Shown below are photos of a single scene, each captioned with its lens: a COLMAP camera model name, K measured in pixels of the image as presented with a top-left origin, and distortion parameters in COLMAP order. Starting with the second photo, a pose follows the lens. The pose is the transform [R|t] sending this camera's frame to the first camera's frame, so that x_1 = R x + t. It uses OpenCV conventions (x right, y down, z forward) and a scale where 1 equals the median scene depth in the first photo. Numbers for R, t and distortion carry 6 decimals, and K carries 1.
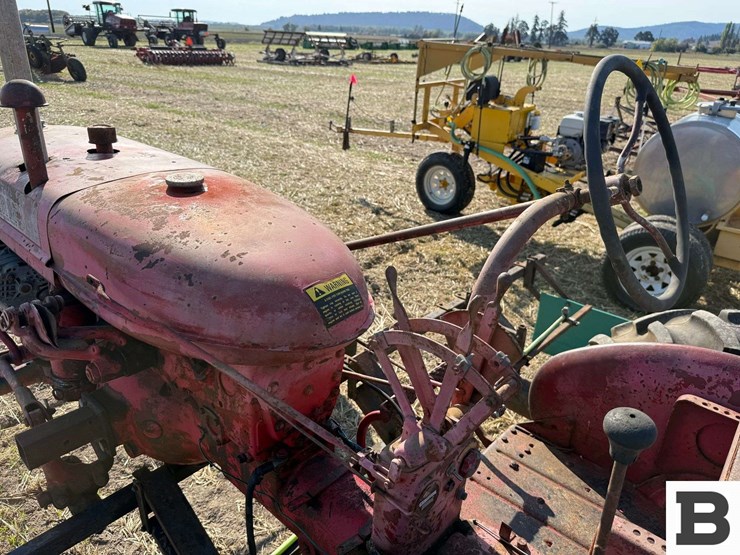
lens RADIAL K [[530.1, 0, 372.6], [0, 530.1, 274.1], [0, 0, 1]] dist [0.037321, -0.057350]
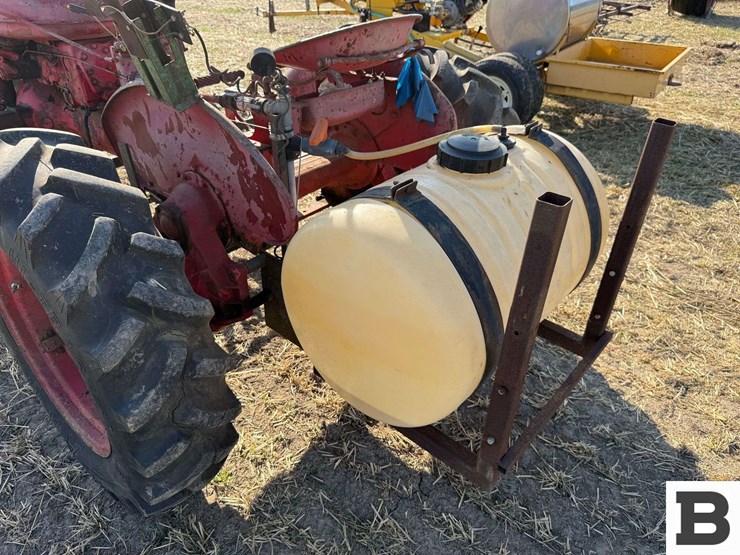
lens RADIAL K [[530.1, 0, 365.5], [0, 530.1, 277.5], [0, 0, 1]] dist [0.037321, -0.057350]
pose [[0.998379, -0.055321, -0.013395, 0.131879], [0.056660, 0.988361, 0.141180, 0.124713], [0.005429, -0.141710, 0.989893, -0.171007]]
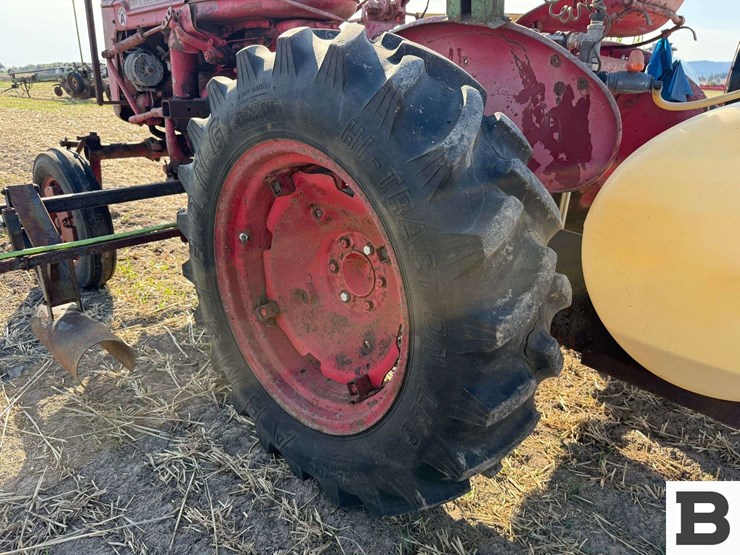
lens RADIAL K [[530.1, 0, 371.6], [0, 530.1, 280.2], [0, 0, 1]] dist [0.037321, -0.057350]
pose [[0.999469, -0.004734, -0.032237, 0.018225], [0.002699, 0.998017, -0.062891, 0.189615], [0.032470, 0.062771, 0.997500, -0.137913]]
